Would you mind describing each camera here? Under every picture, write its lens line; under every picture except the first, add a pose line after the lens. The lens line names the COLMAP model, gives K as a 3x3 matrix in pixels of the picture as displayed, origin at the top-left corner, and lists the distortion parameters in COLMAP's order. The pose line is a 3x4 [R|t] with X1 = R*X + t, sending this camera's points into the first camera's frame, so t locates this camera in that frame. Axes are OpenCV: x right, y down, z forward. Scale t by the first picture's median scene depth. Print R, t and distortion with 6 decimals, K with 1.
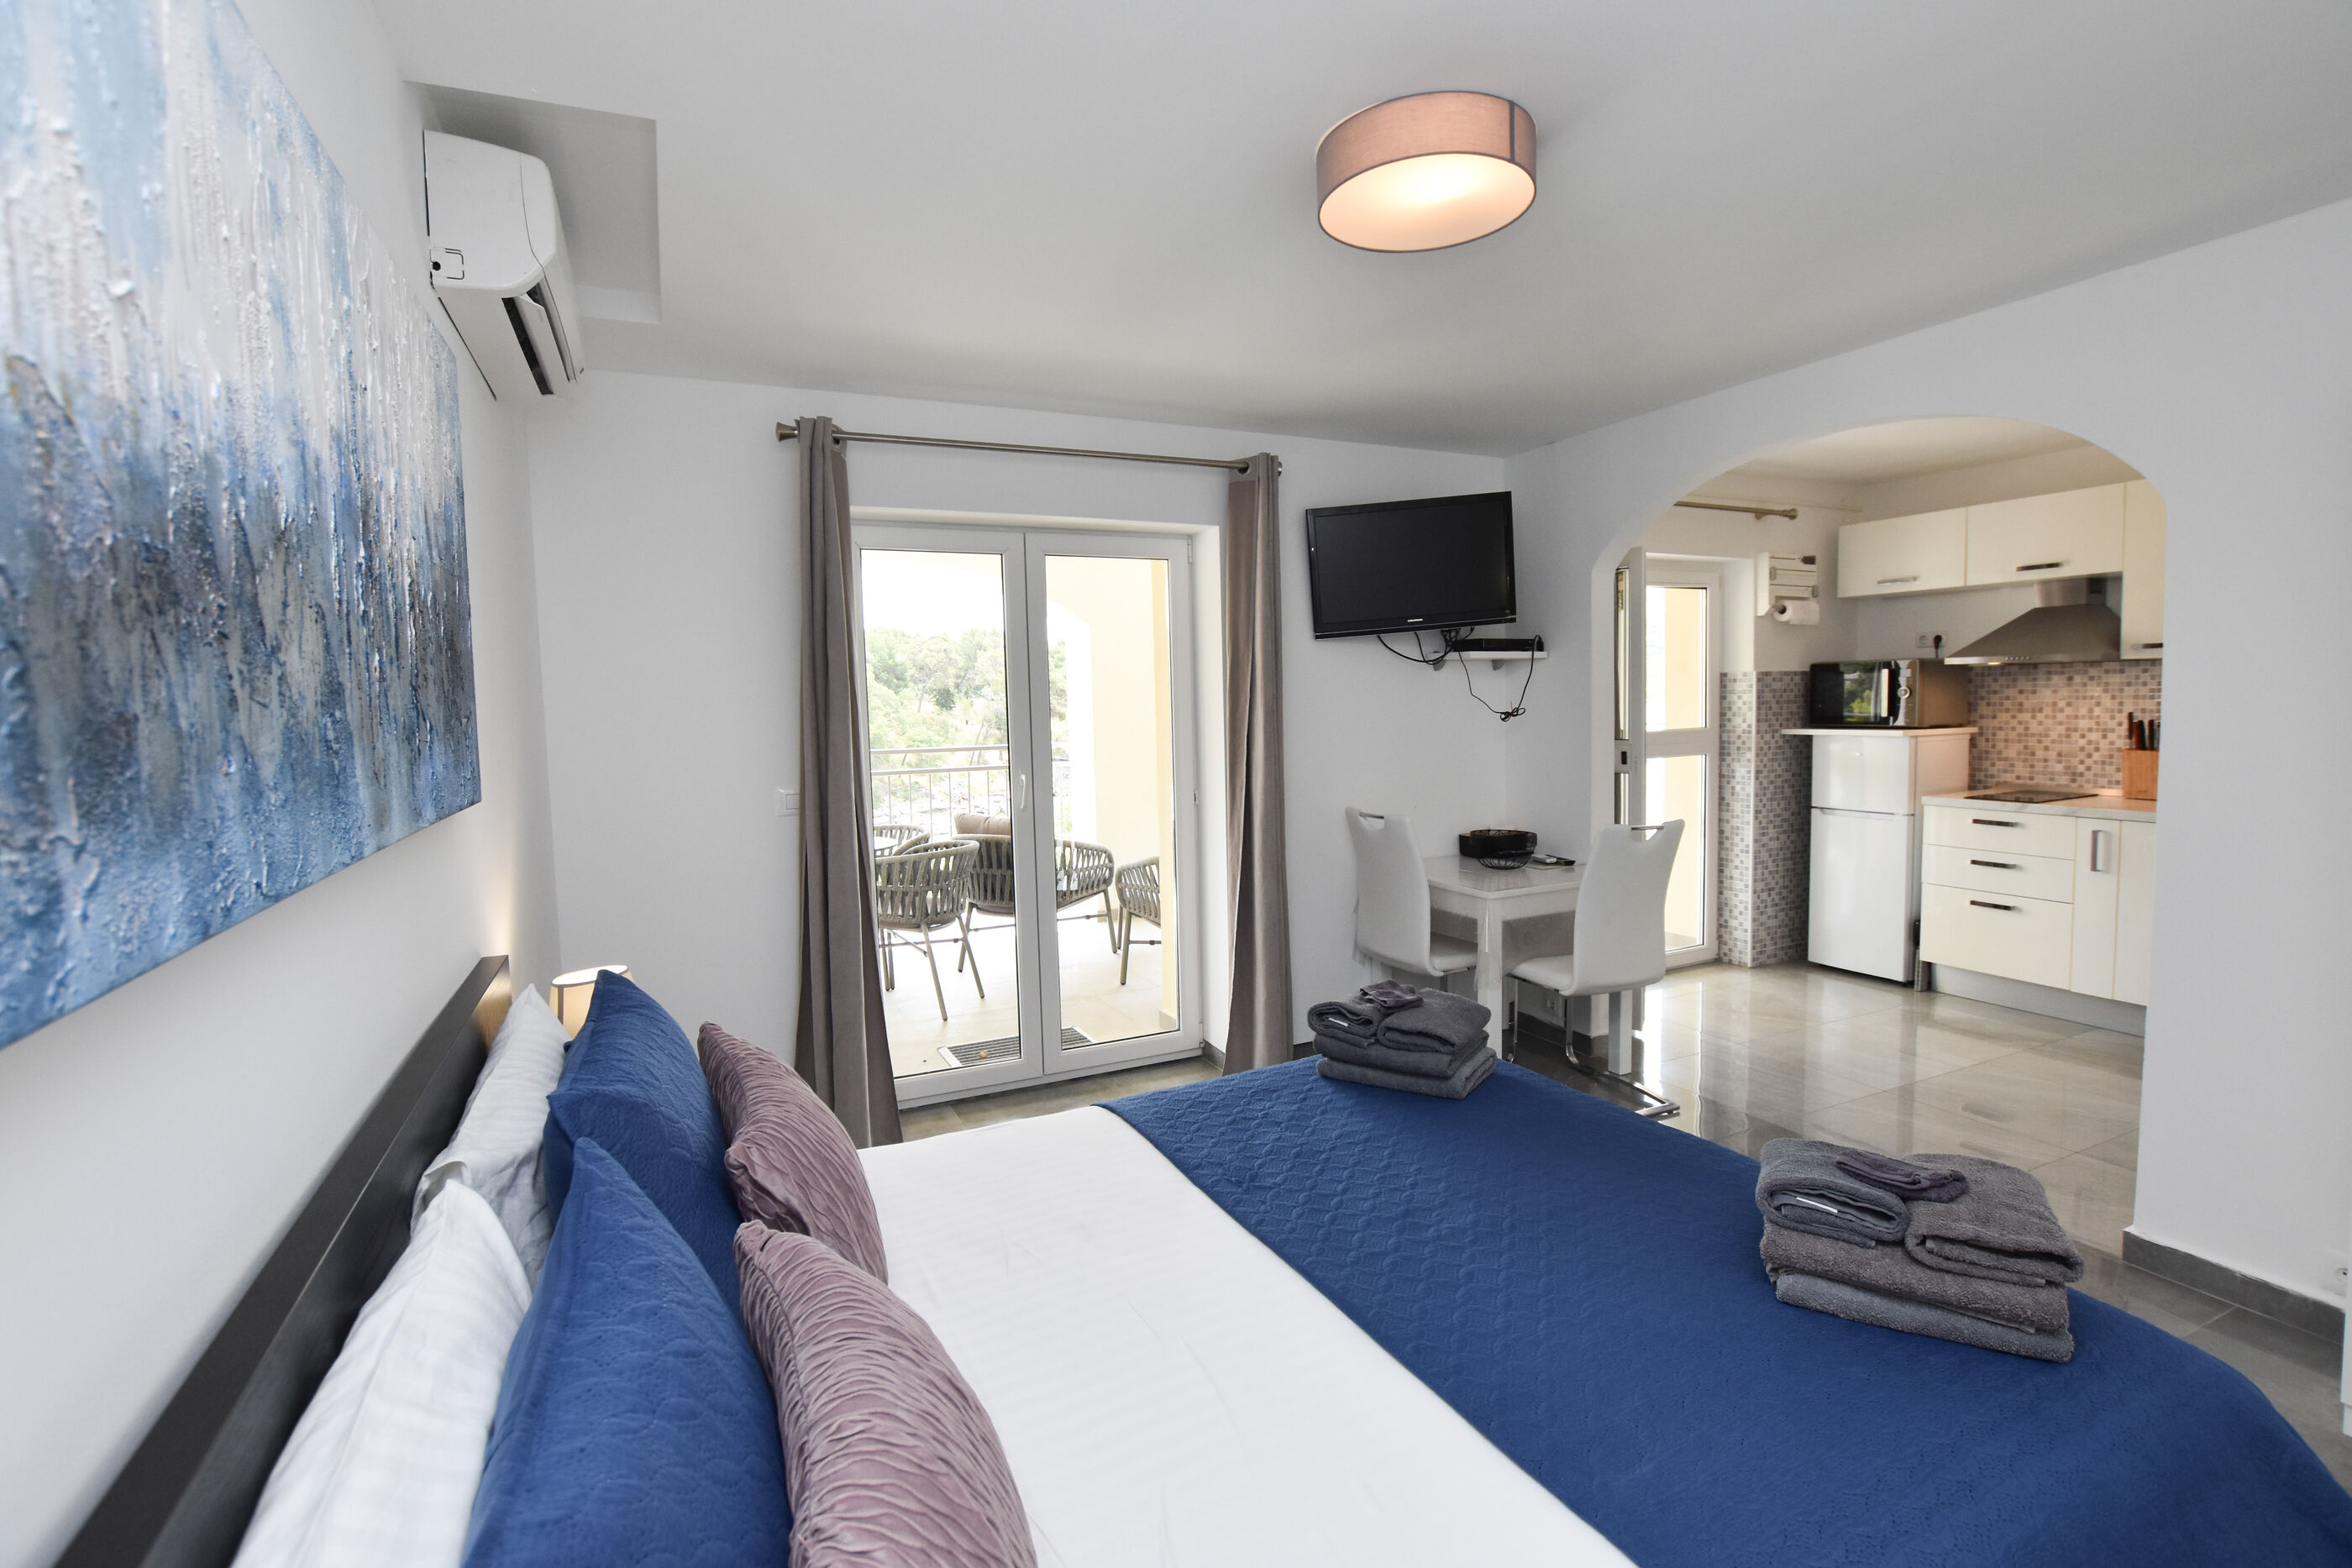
lens RADIAL K [[1069.3, 0, 1176.5], [0, 1069.3, 775.8], [0, 0, 1]] dist [-0.032140, 0.005954]
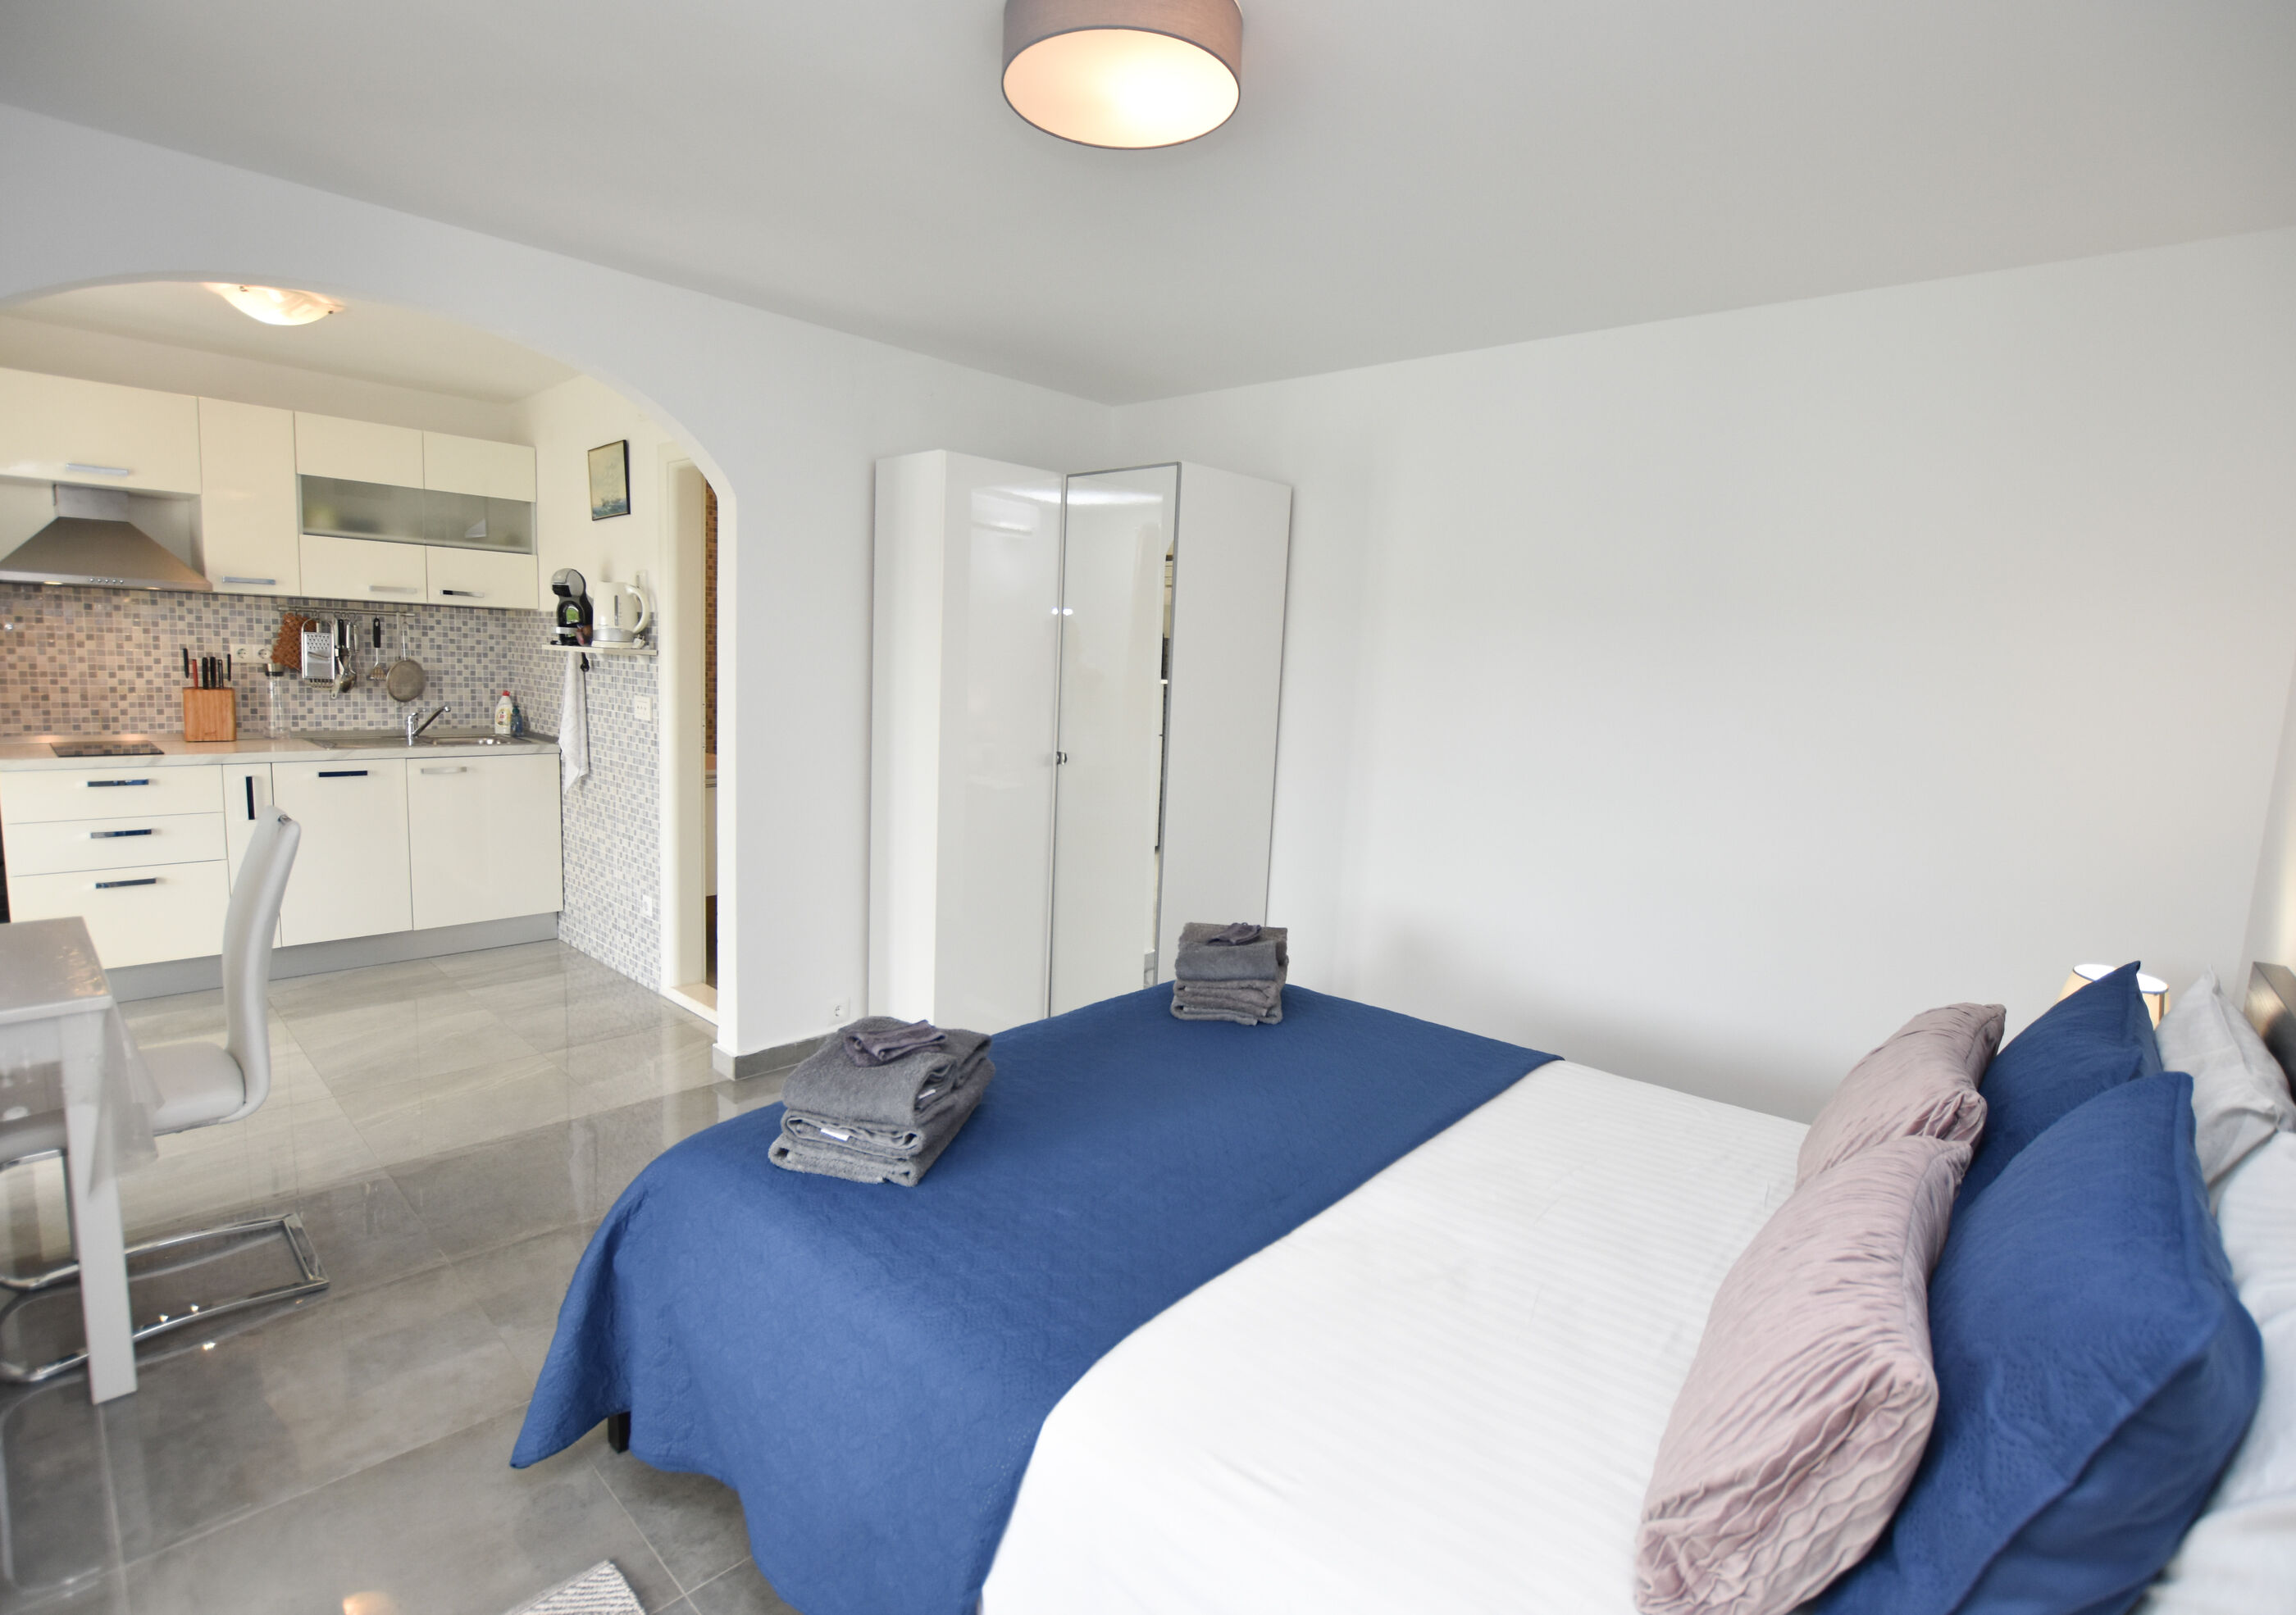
lens RADIAL K [[1098.6, 0, 1143.5], [0, 1098.6, 799.5], [0, 0, 1]] dist [-0.030954, 0.000420]
pose [[-0.384393, -0.113273, 0.916194, -0.261325], [0.028794, 0.990490, 0.134540, -0.028188], [-0.922720, 0.078097, -0.377476, 0.520294]]
